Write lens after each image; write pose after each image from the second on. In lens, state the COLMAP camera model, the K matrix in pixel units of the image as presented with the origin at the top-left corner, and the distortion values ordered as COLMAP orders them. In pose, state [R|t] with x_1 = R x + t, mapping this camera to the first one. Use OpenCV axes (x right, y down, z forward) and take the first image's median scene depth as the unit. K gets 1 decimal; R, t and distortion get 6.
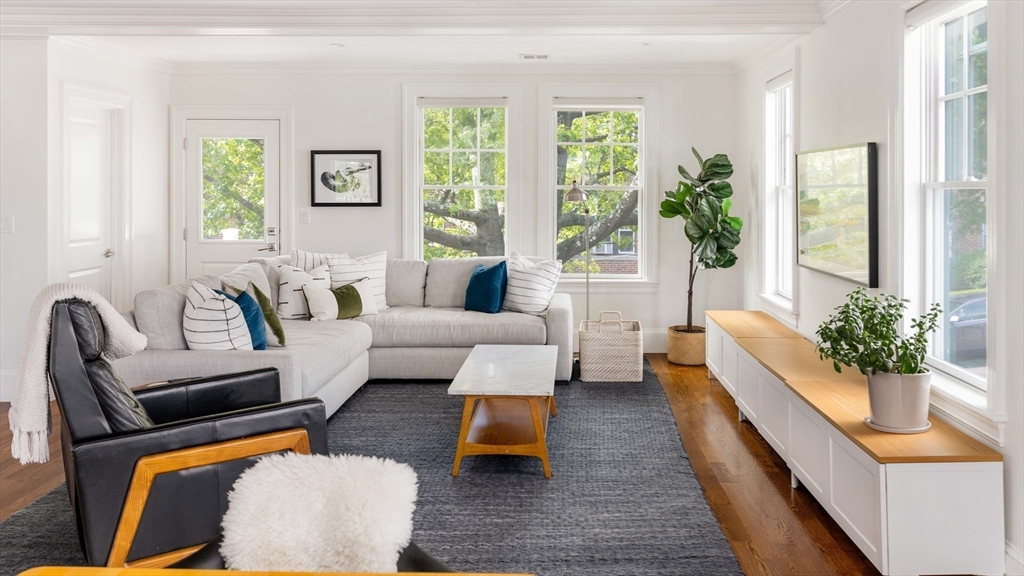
lens RADIAL K [[827.6, 0, 512.1], [0, 827.6, 215.0], [0, 0, 1]] dist [-0.001044, -0.004081]
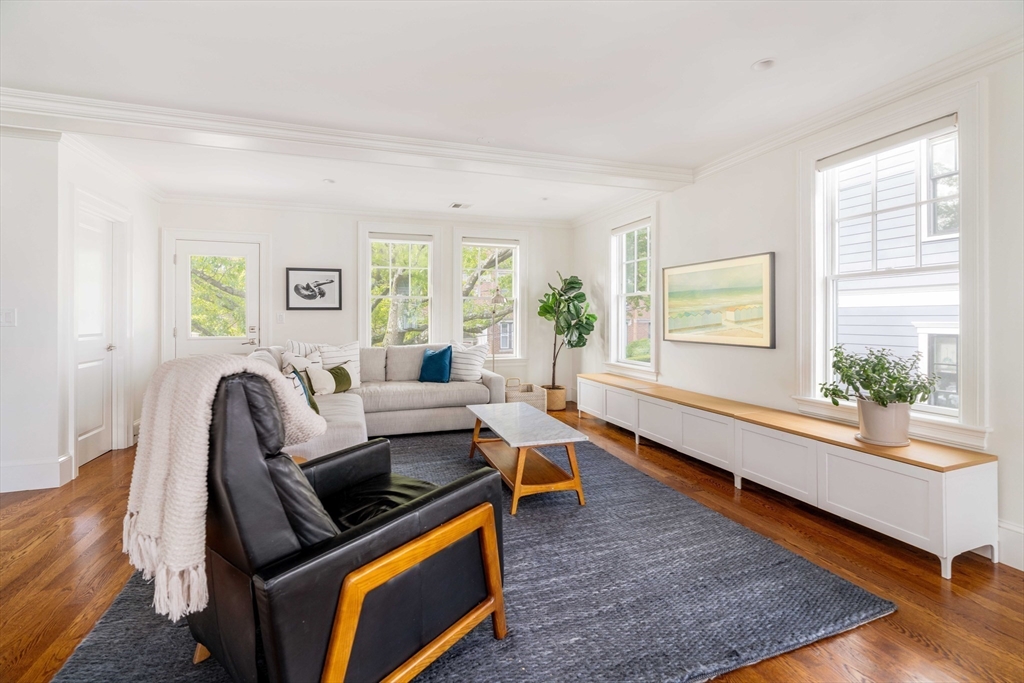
lens RADIAL K [[468.6, 0, 508.4], [0, 468.6, 323.9], [0, 0, 1]] dist [-0.003226, 0.000620]
pose [[0.947047, -0.010698, 0.320918, -0.172438], [0.013483, 0.999888, -0.006456, 0.025063], [-0.320813, 0.010441, 0.947085, 0.208870]]
